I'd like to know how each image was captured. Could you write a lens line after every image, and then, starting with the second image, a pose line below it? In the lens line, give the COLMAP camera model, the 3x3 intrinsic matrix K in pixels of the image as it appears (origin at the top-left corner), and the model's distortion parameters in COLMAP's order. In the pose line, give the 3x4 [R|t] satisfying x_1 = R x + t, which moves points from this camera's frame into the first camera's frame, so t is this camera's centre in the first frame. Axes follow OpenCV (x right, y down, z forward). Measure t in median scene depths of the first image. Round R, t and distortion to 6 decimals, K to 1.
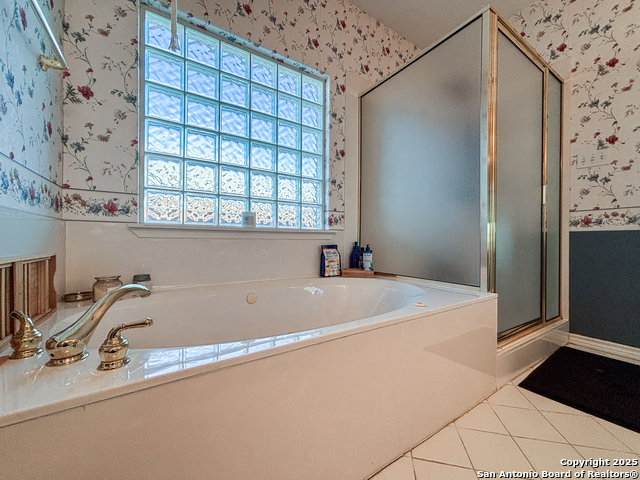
lens RADIAL K [[255.0, 0, 319.8], [0, 255.0, 239.8], [0, 0, 1]] dist [0.004612, -0.001184]
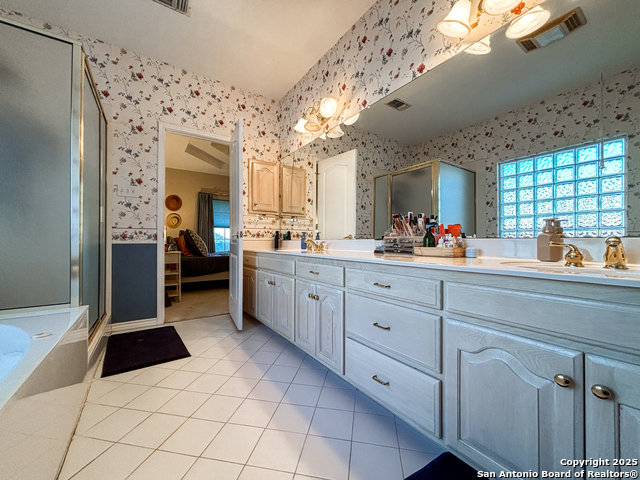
lens RADIAL K [[255.0, 0, 320.7], [0, 255.0, 240.2], [0, 0, 1]] dist [0.004612, -0.001184]
pose [[-0.027754, 0.000339, 0.999615, -0.329547], [-0.002300, 0.999997, -0.000403, -0.054639], [-0.999612, -0.002310, -0.027753, 0.005687]]
